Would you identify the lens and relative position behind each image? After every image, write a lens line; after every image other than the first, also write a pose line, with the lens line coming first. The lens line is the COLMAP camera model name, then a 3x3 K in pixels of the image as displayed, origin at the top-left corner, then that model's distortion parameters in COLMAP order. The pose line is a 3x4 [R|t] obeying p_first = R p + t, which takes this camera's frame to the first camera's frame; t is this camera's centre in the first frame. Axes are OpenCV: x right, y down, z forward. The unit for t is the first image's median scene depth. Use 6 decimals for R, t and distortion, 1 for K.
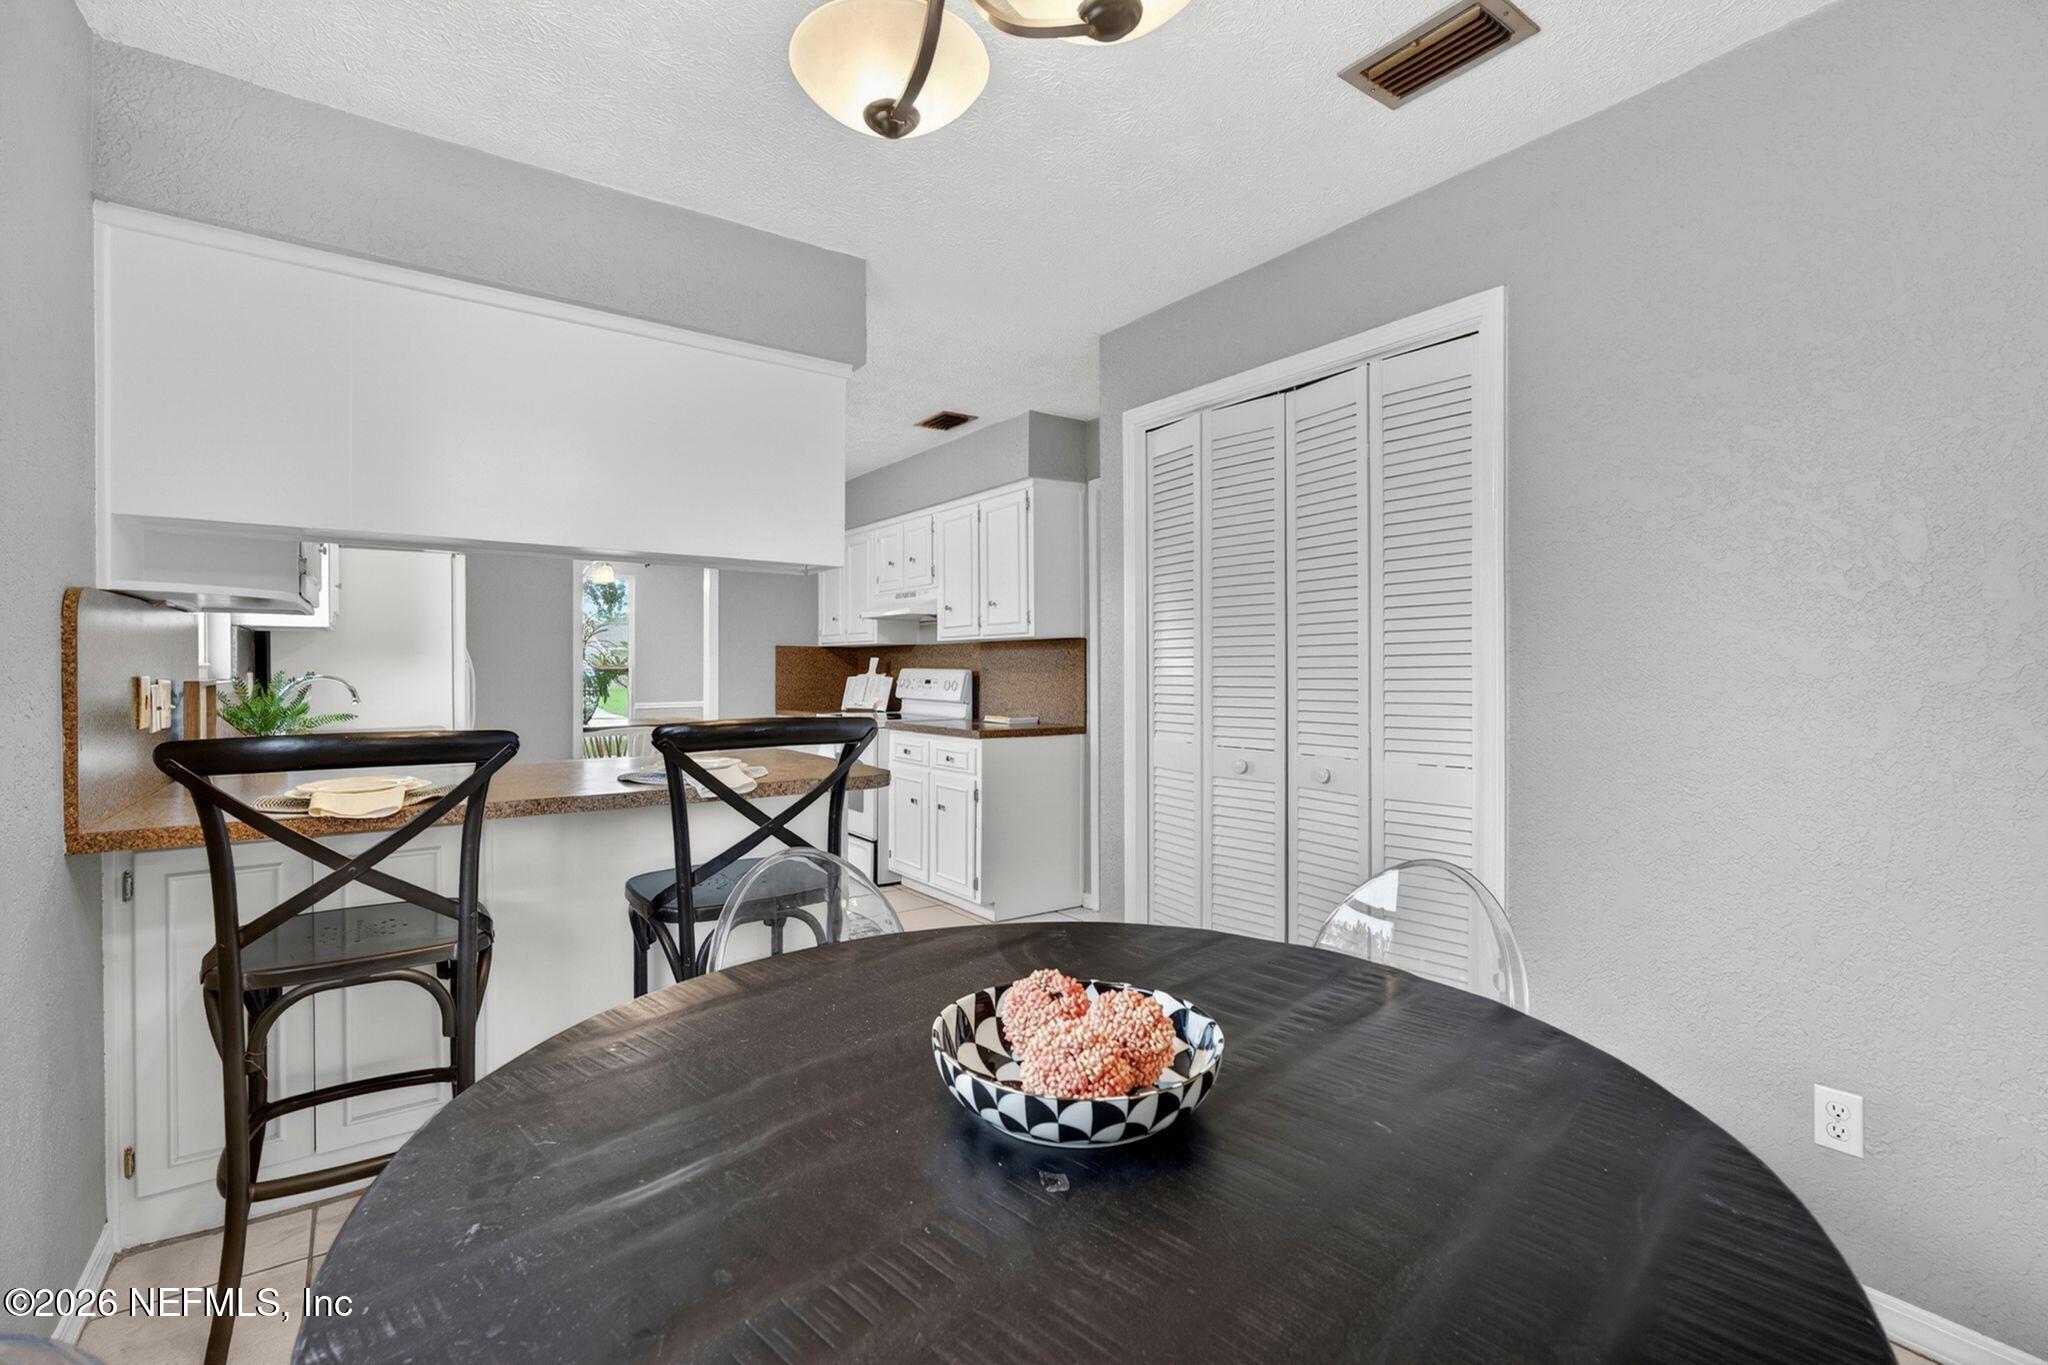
lens RADIAL K [[940.6, 0, 1018.4], [0, 940.6, 671.9], [0, 0, 1]] dist [-0.003910, -0.000331]
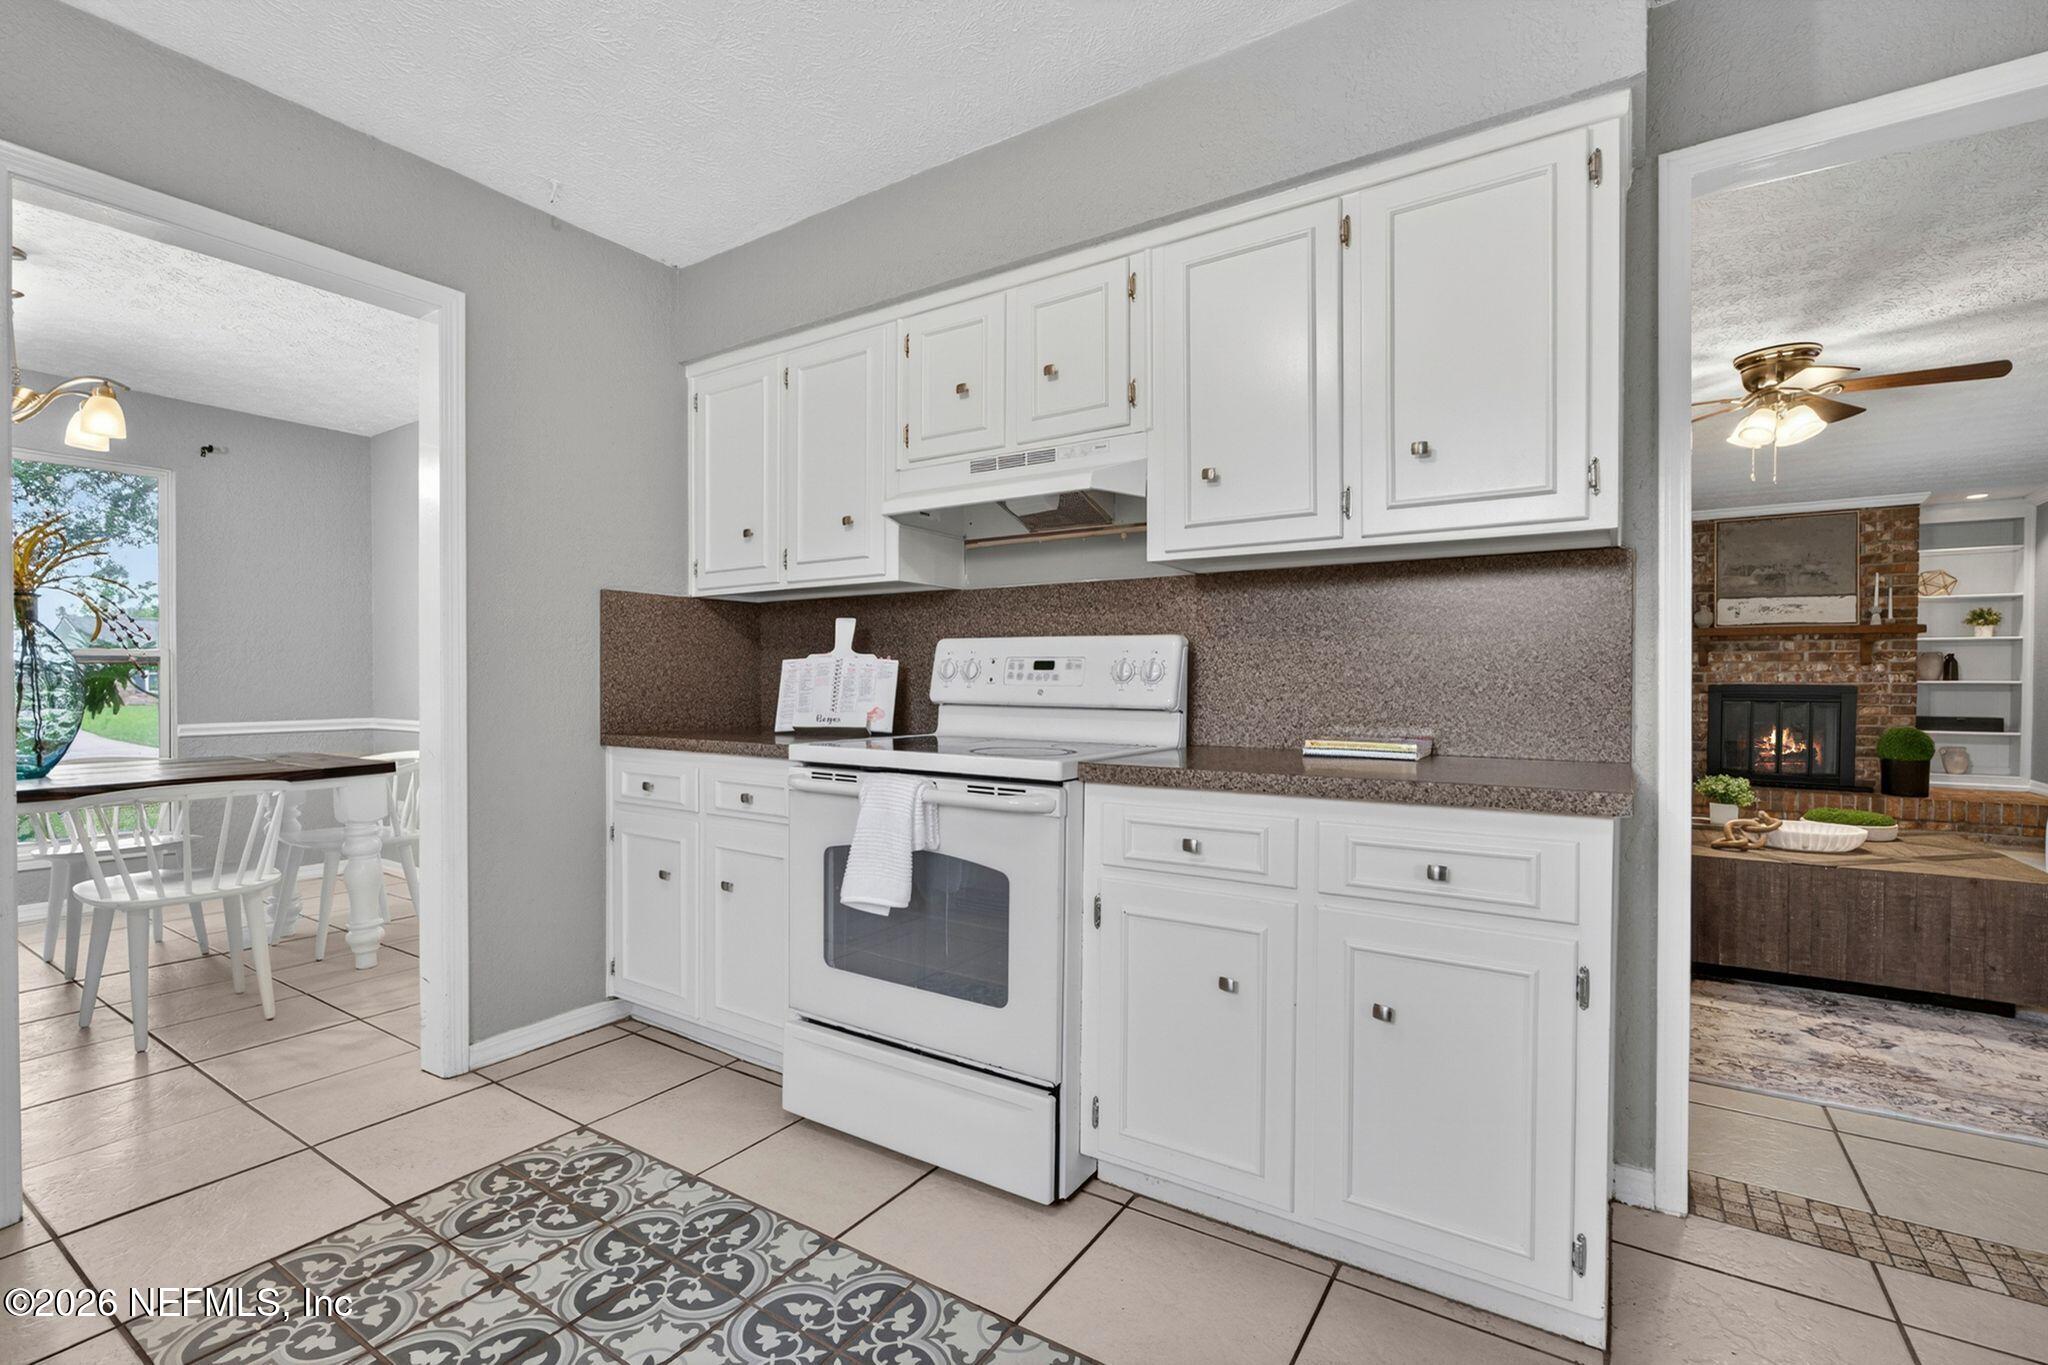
lens RADIAL K [[914.3, 0, 1018.1], [0, 914.3, 693.0], [0, 0, 1]] dist [-0.001782, -0.000251]
pose [[0.931530, 0.000048, 0.363664, -0.251173], [-0.003513, 0.999955, 0.008868, 0.018665], [-0.363647, -0.009538, 0.931488, 0.569230]]
